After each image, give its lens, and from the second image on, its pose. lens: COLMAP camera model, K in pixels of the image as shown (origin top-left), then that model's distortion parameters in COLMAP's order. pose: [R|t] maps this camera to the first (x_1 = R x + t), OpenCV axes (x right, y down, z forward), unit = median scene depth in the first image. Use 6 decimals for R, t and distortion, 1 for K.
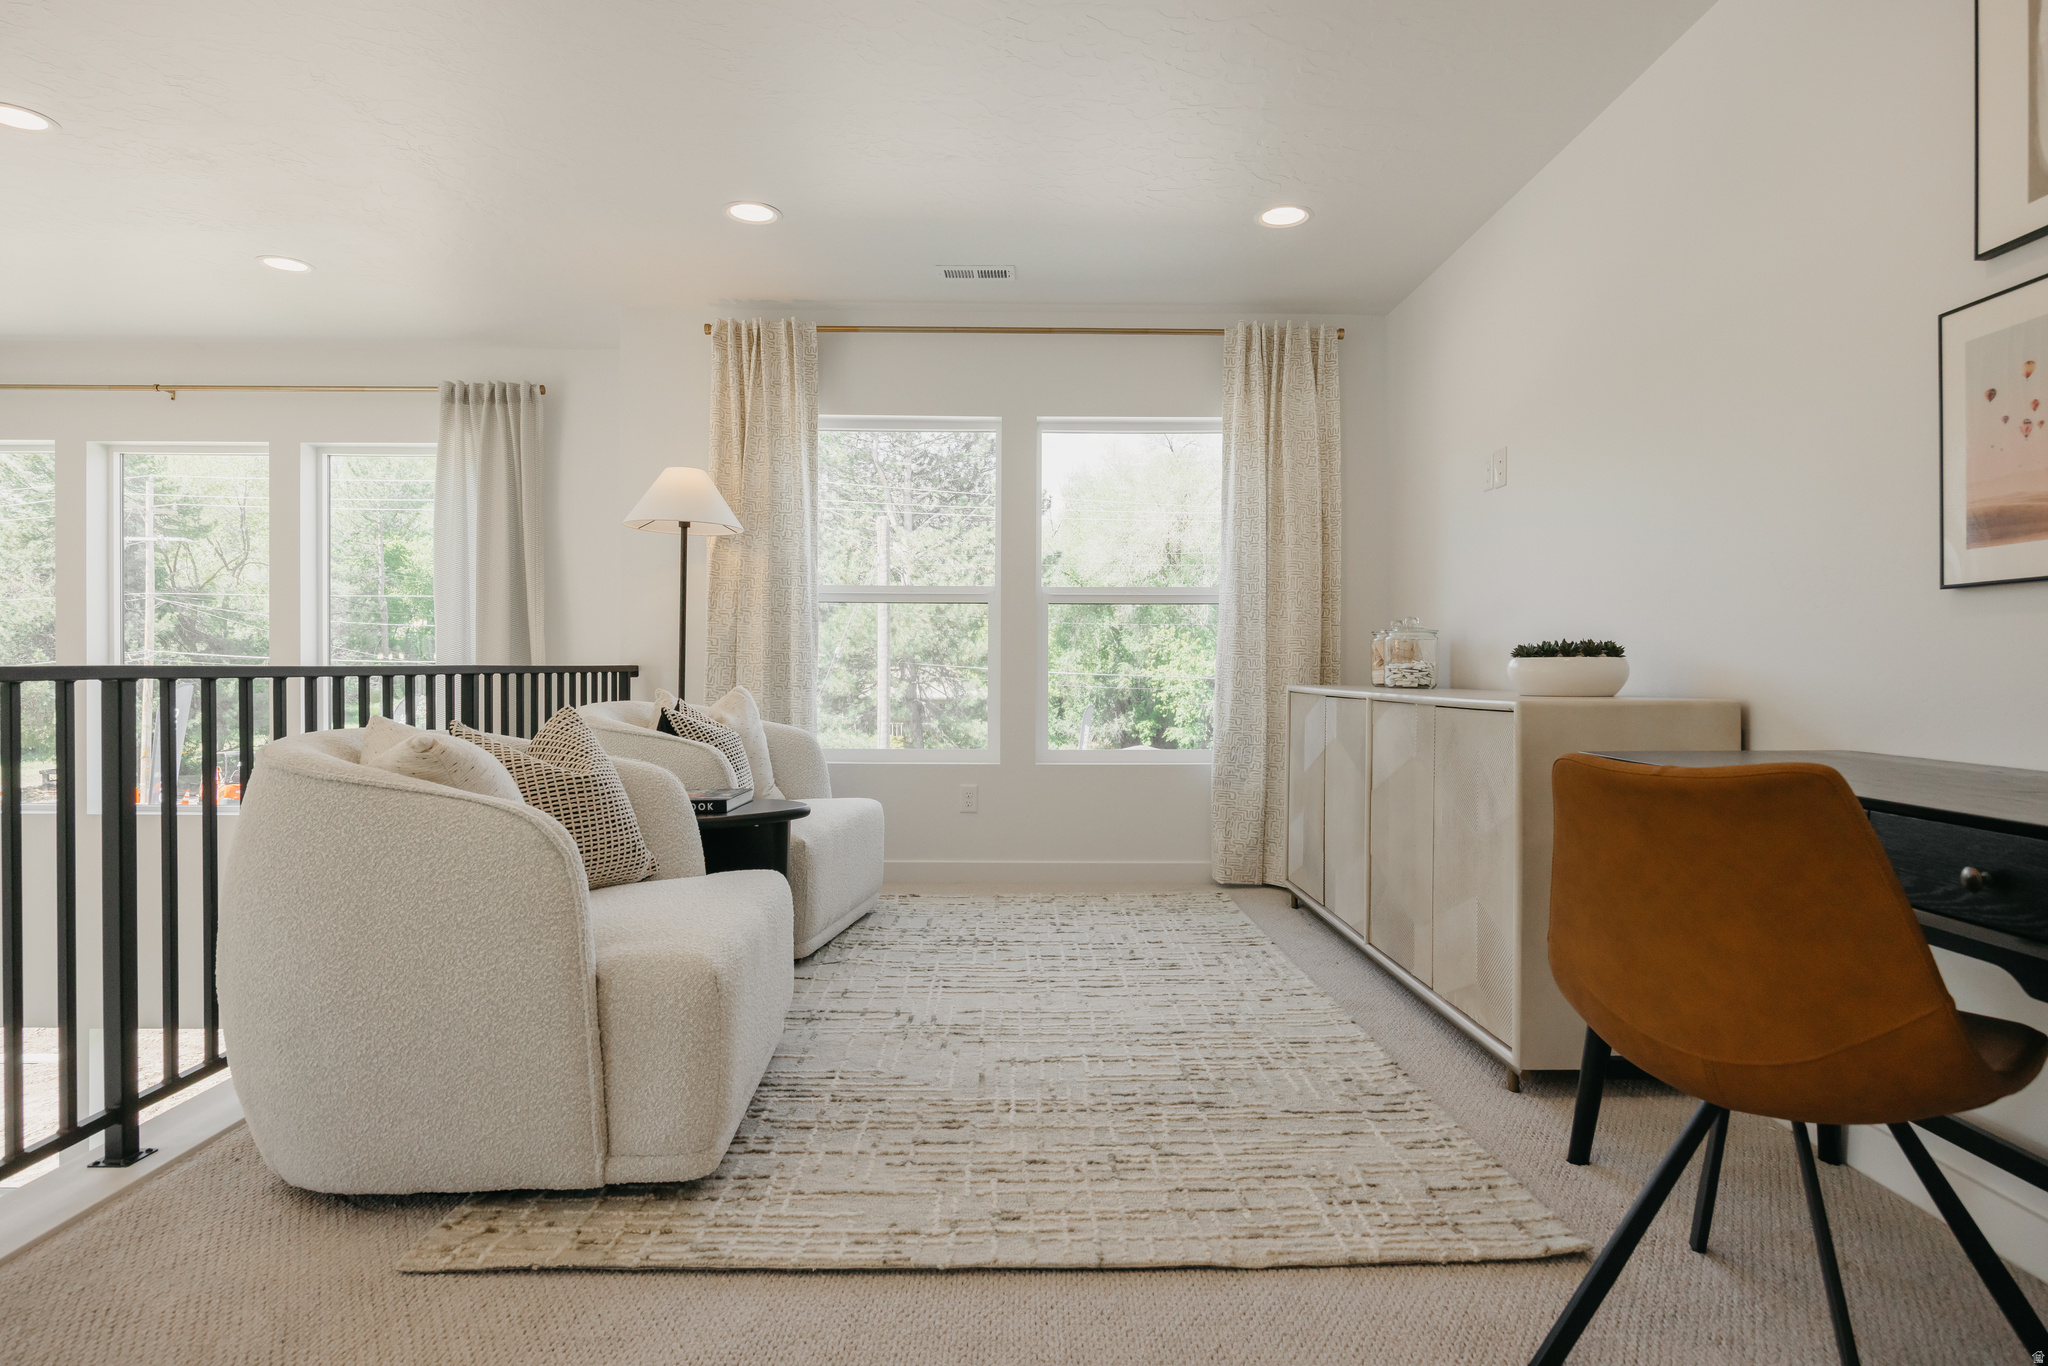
lens RADIAL K [[1103.8, 0, 1030.0], [0, 1103.8, 679.9], [0, 0, 1]] dist [-0.007556, -0.000641]
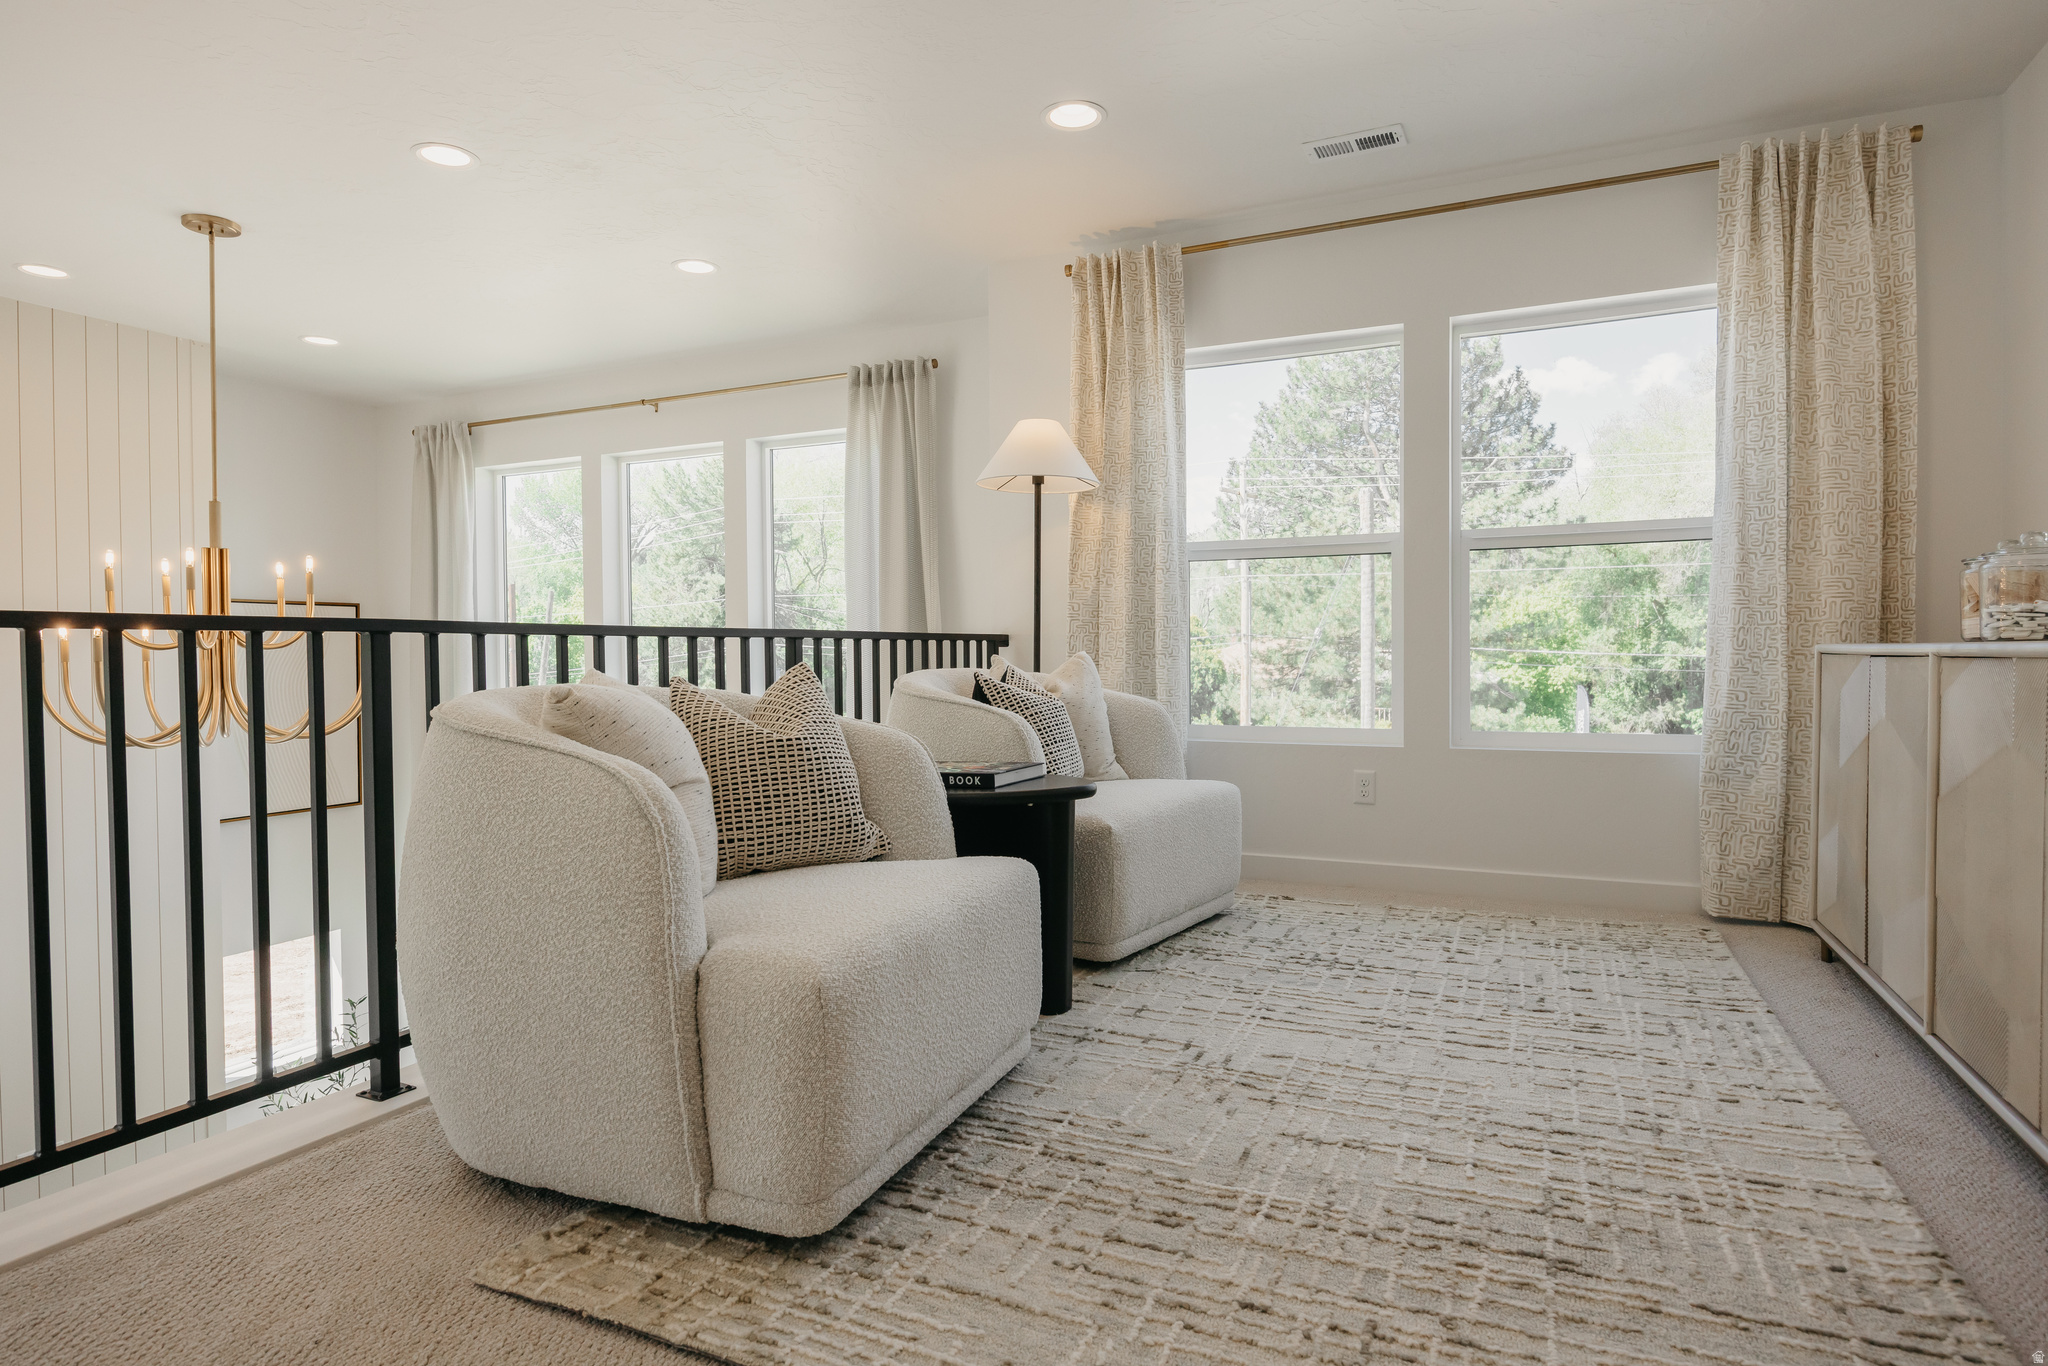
lens RADIAL K [[1103.8, 0, 1029.2], [0, 1103.8, 678.4], [0, 0, 1]] dist [-0.007556, -0.000641]
pose [[0.902160, -0.000678, -0.431401, 0.097535], [0.005918, 0.999924, 0.010804, 0.019092], [0.431361, -0.012300, 0.902096, 0.177299]]
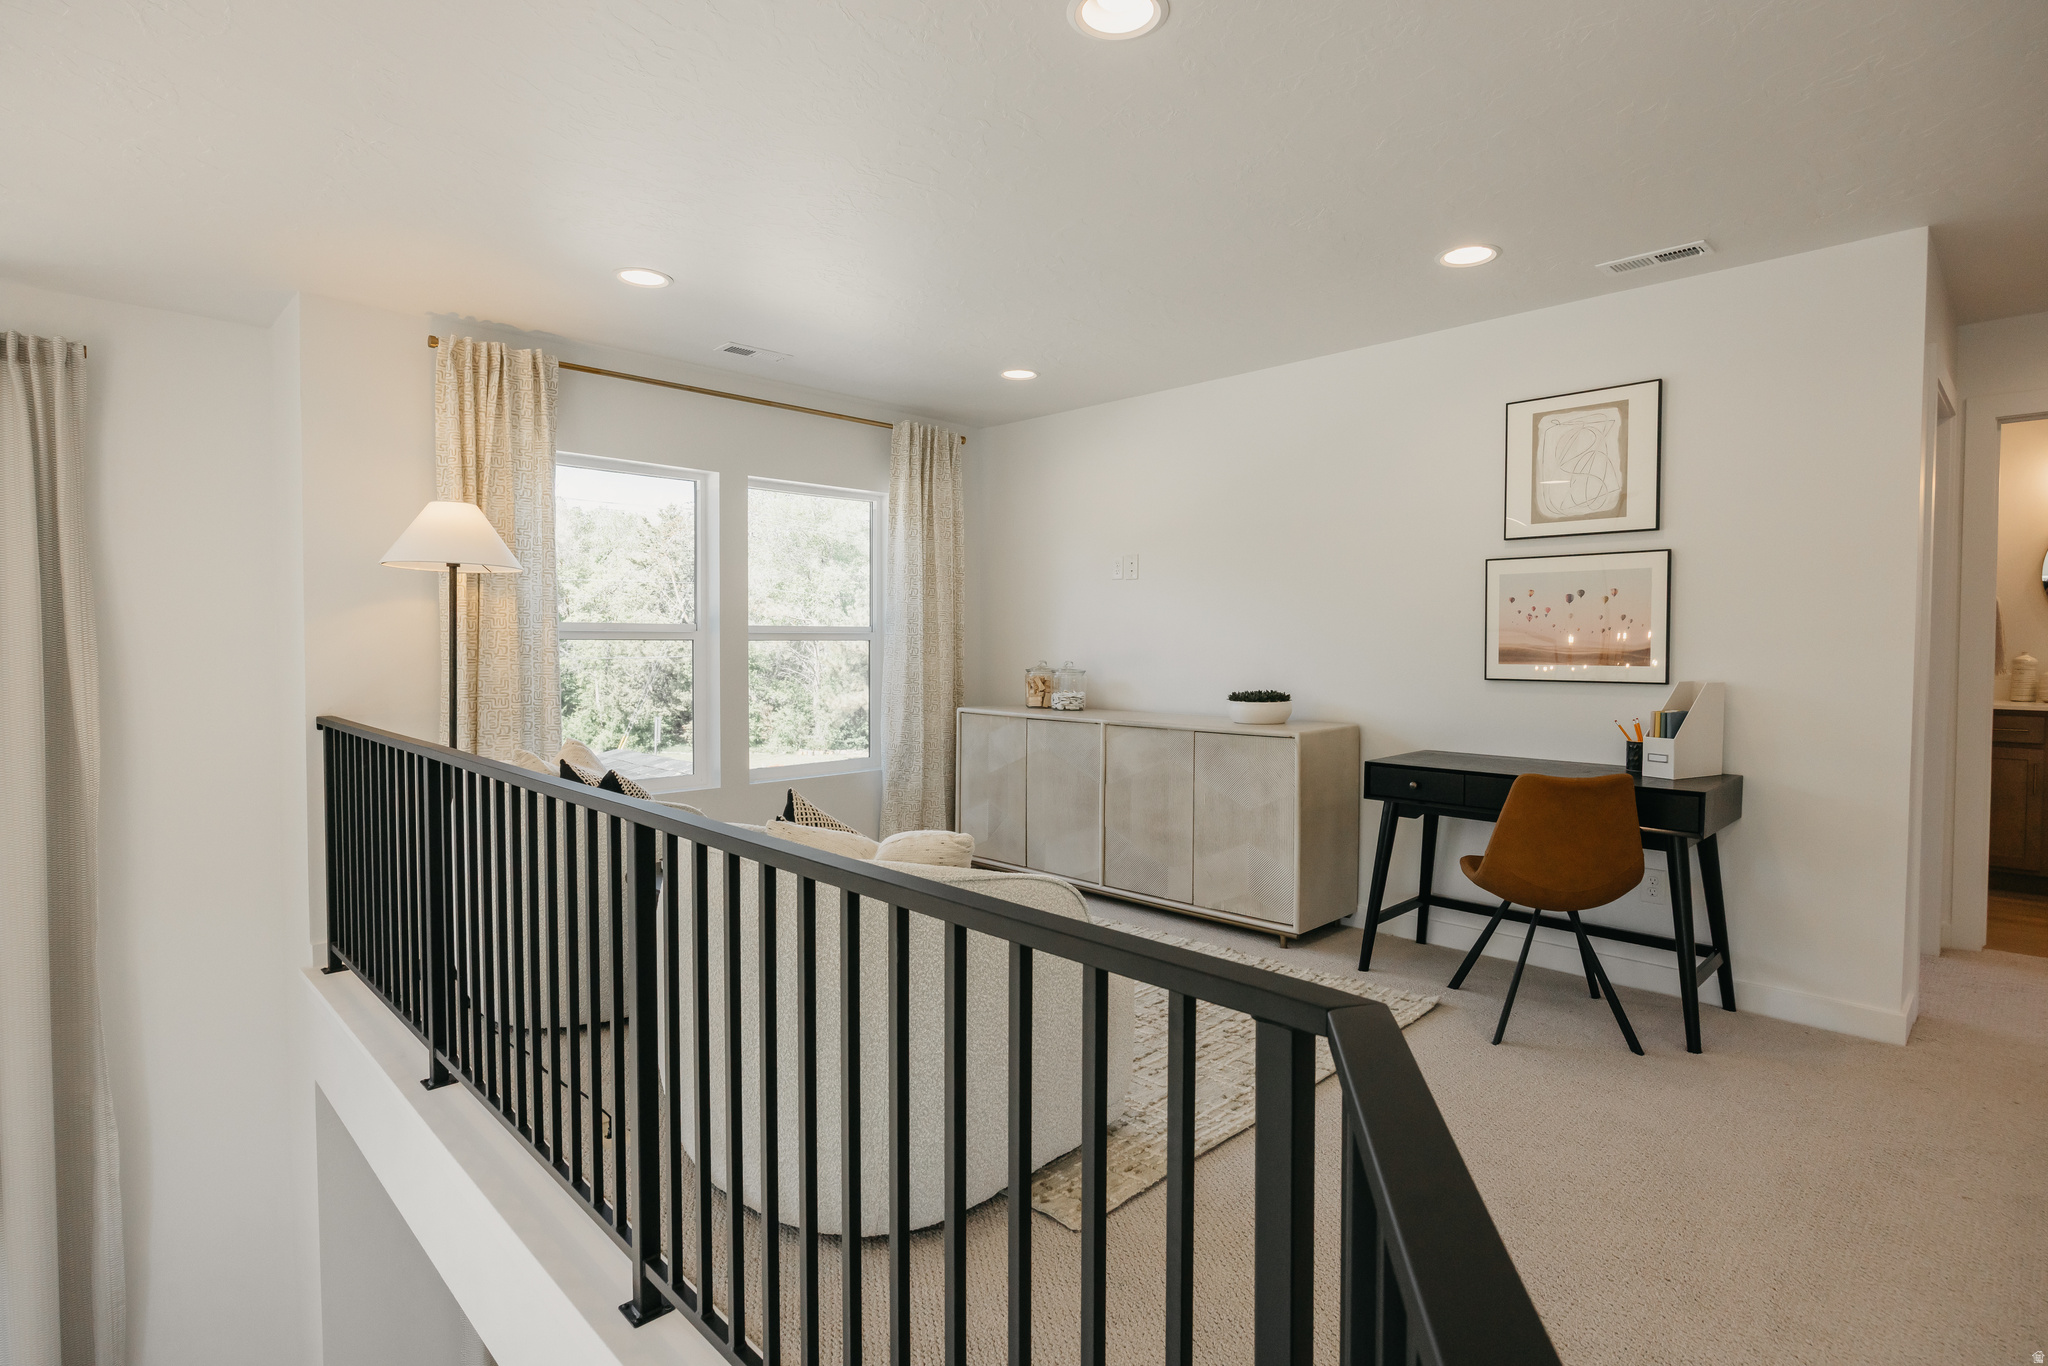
lens RADIAL K [[1005.8, 0, 1044.2], [0, 1005.8, 680.7], [0, 0, 1]] dist [-0.016964, -0.003983]
pose [[0.716691, -0.026870, 0.696873, -0.632738], [0.007867, 0.999505, 0.030448, -0.075027], [-0.697346, -0.016339, 0.716548, 0.072402]]
